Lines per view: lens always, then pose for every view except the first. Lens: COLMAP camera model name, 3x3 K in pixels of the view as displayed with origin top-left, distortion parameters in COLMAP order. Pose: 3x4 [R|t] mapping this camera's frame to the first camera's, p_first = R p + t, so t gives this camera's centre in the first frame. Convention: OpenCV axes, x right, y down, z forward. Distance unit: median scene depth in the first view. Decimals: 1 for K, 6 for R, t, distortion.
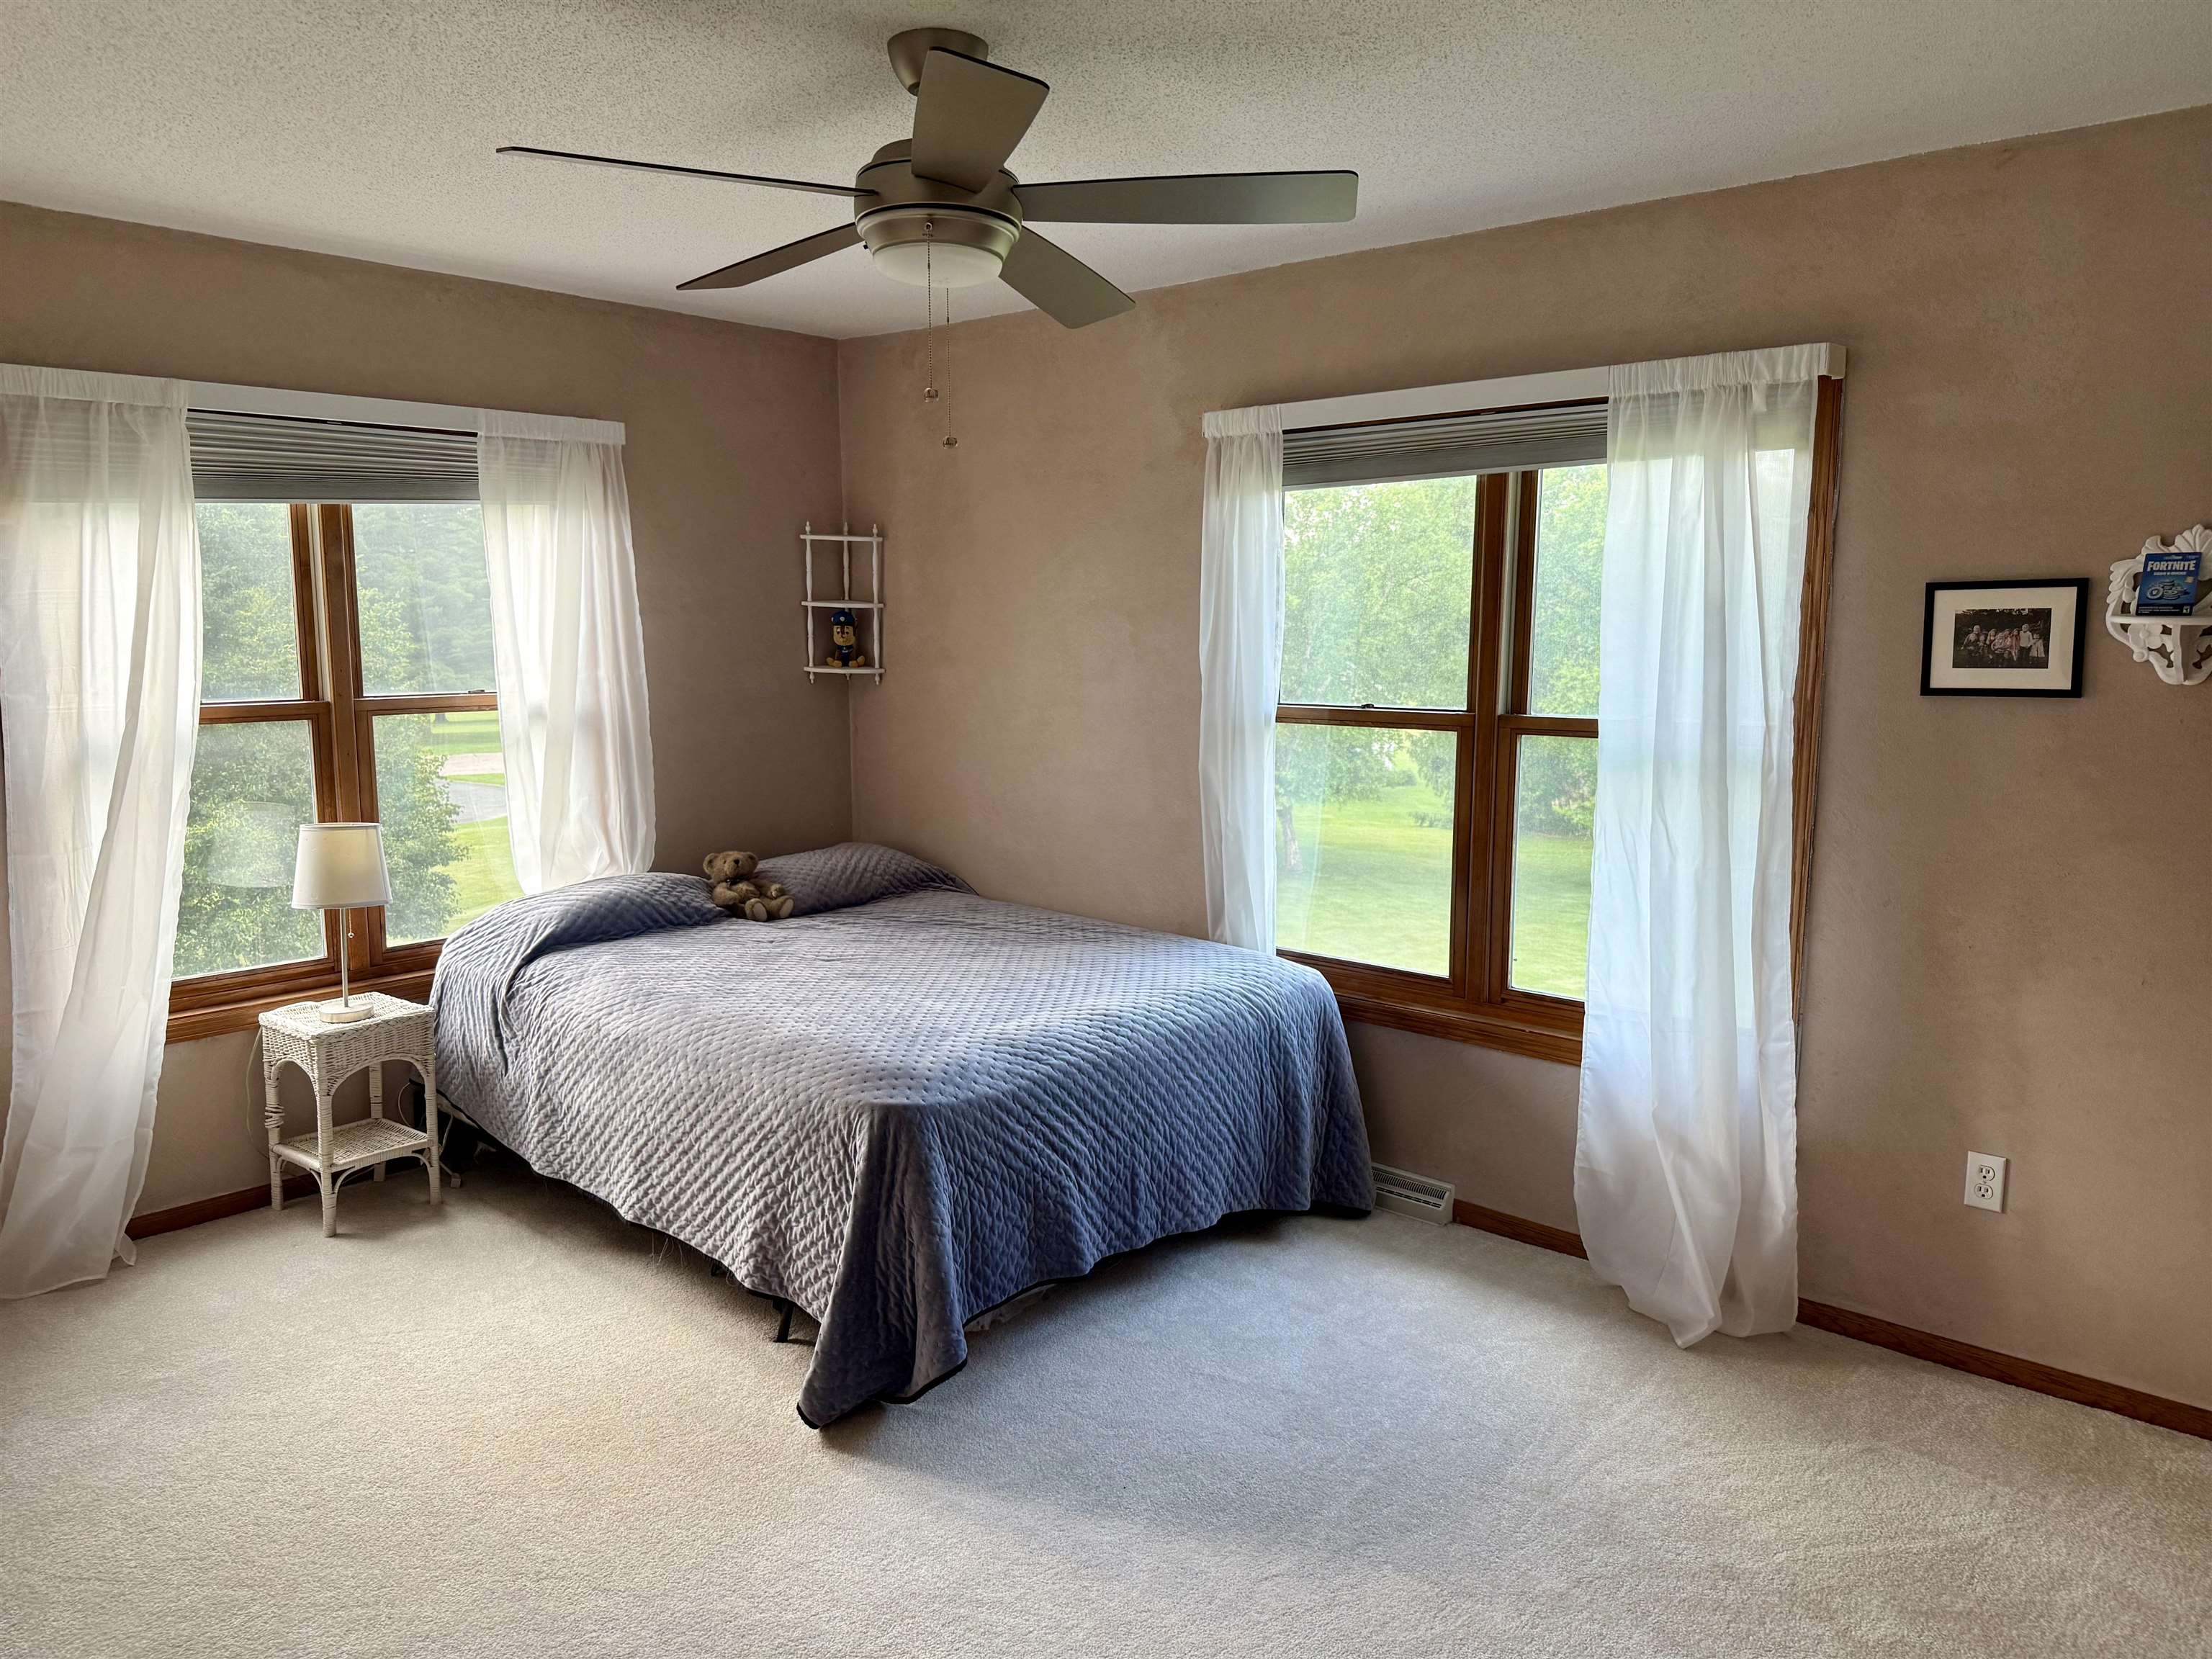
lens RADIAL K [[1567.6, 0, 1111.7], [0, 1567.6, 837.6], [0, 0, 1]] dist [-0.000676, -0.006454]
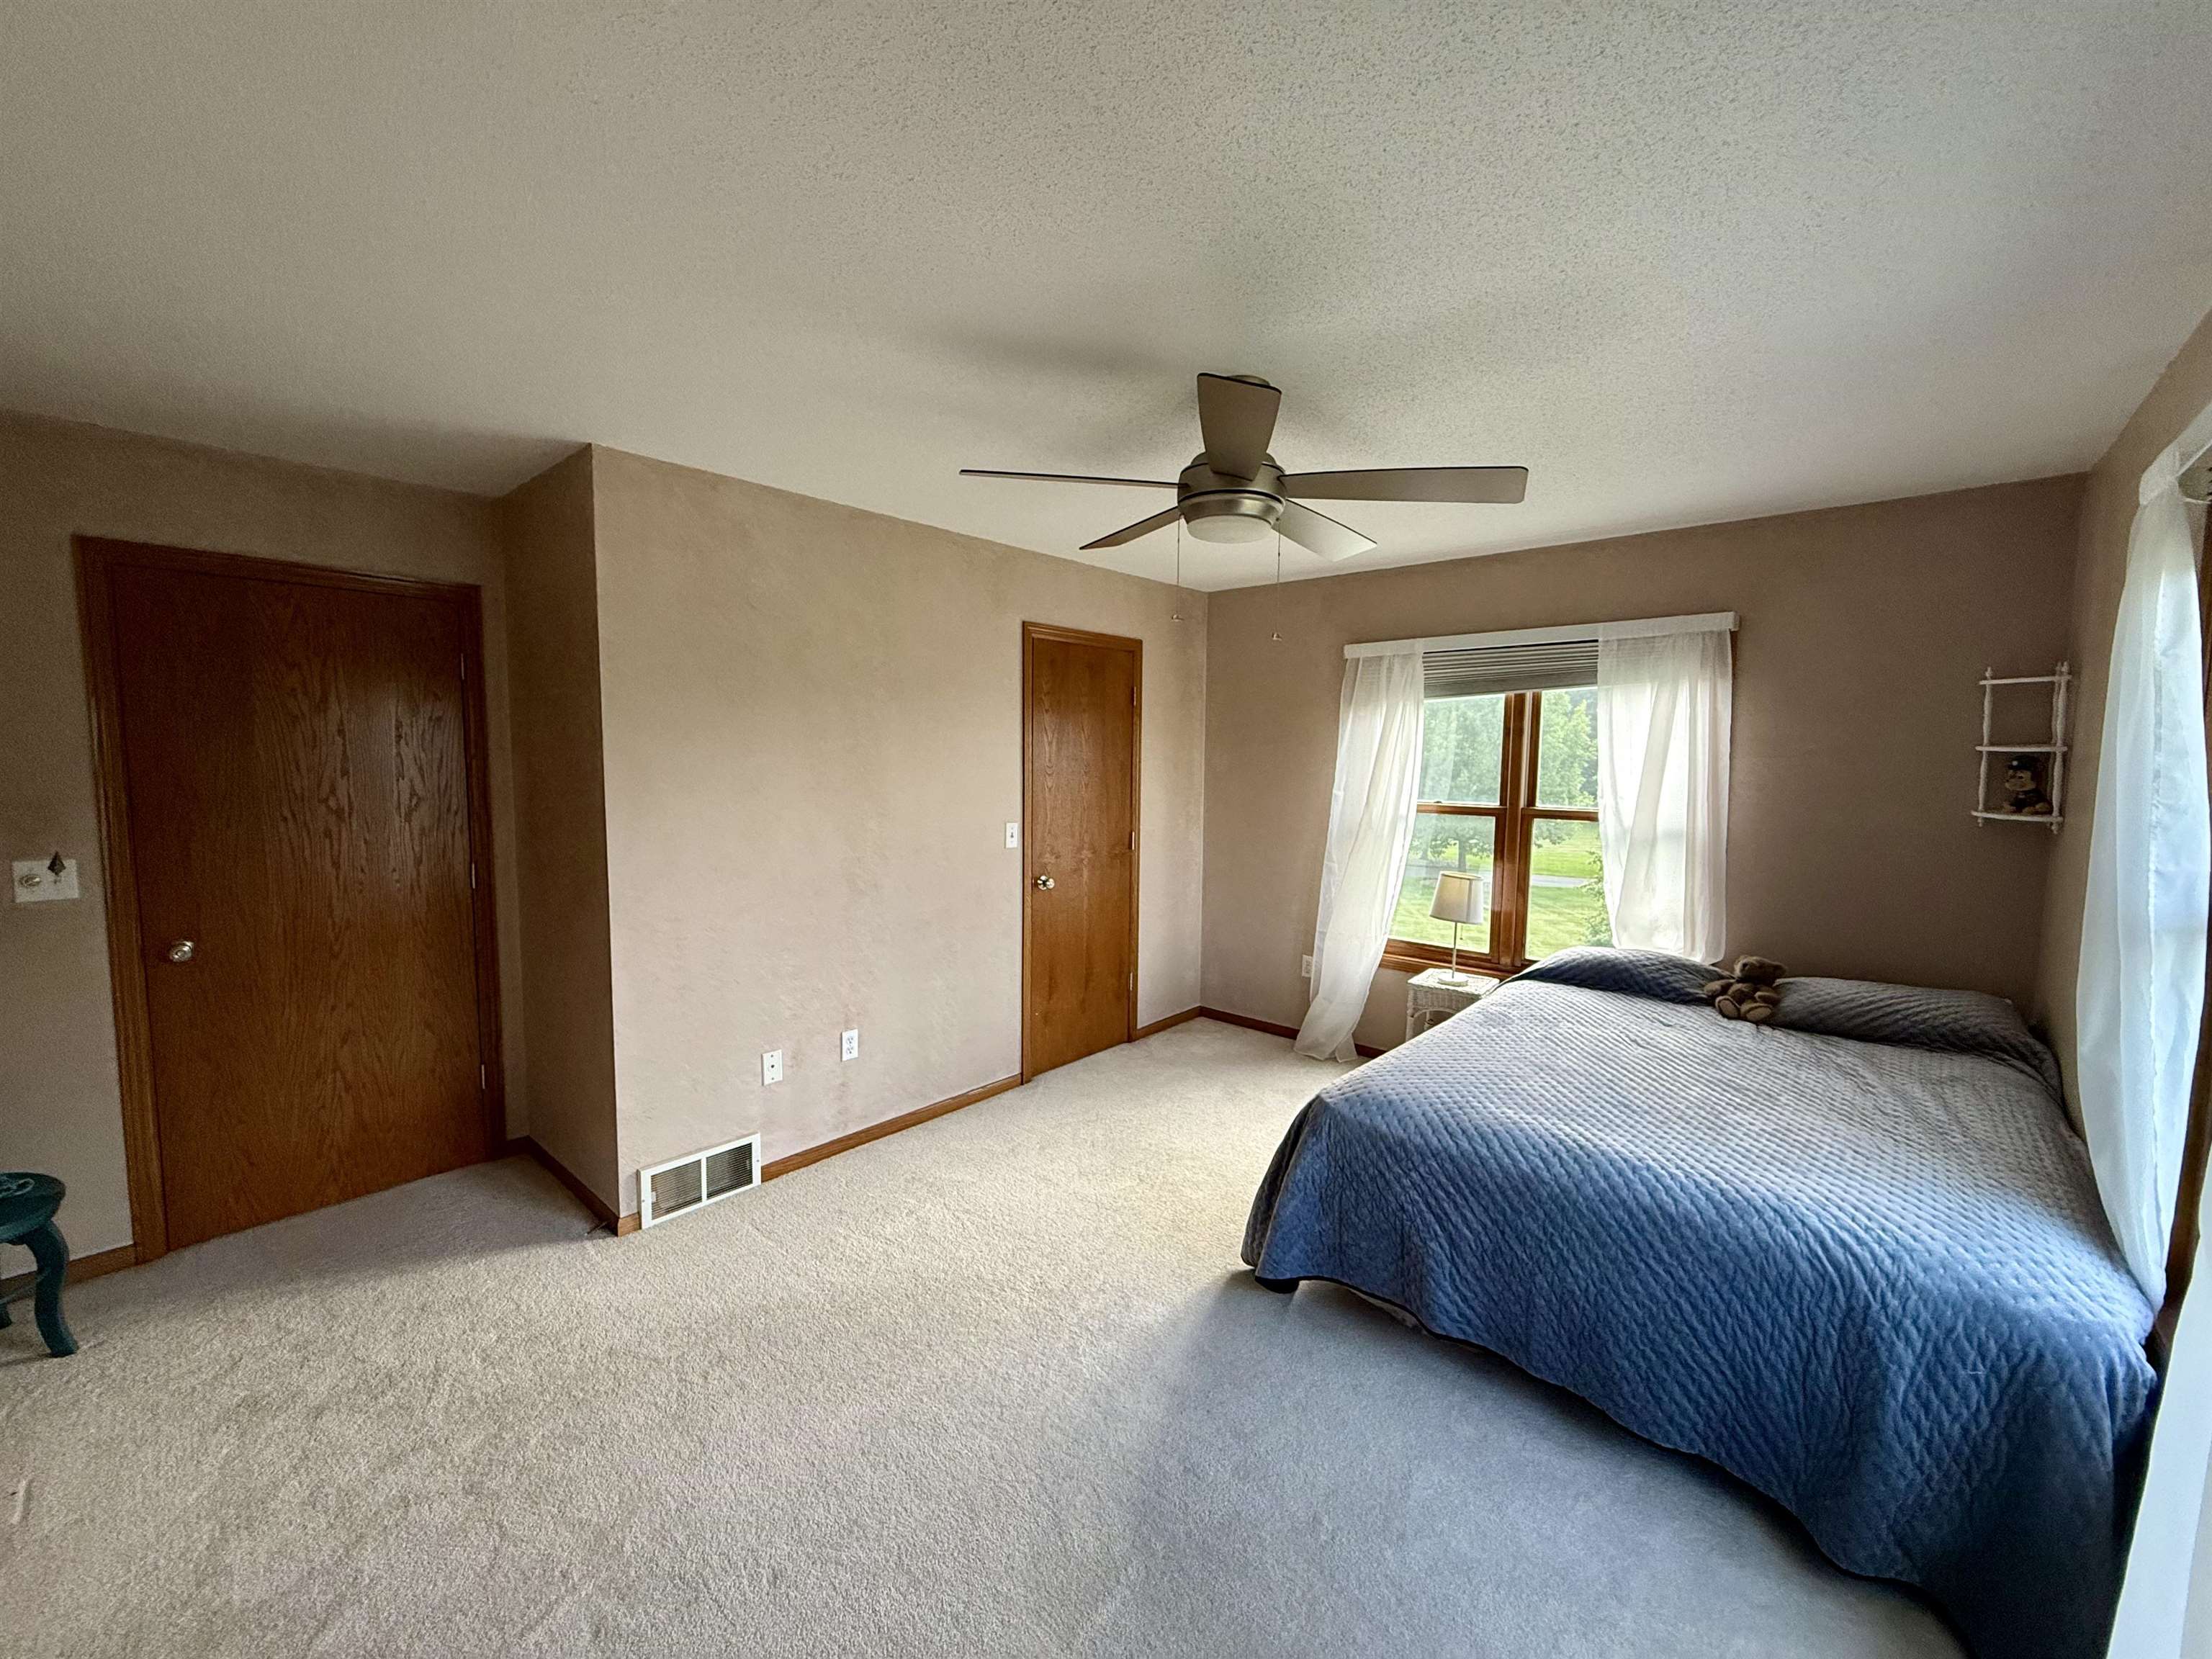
lens RADIAL K [[873.4, 0, 1111.5], [0, 873.4, 819.6], [0, 0, 1]] dist [-0.000469, -0.000346]
pose [[0.007975, 0.072855, -0.997311, 0.475955], [-0.144051, 0.987023, 0.070952, -0.082201], [0.989538, 0.143098, 0.018366, 0.575756]]
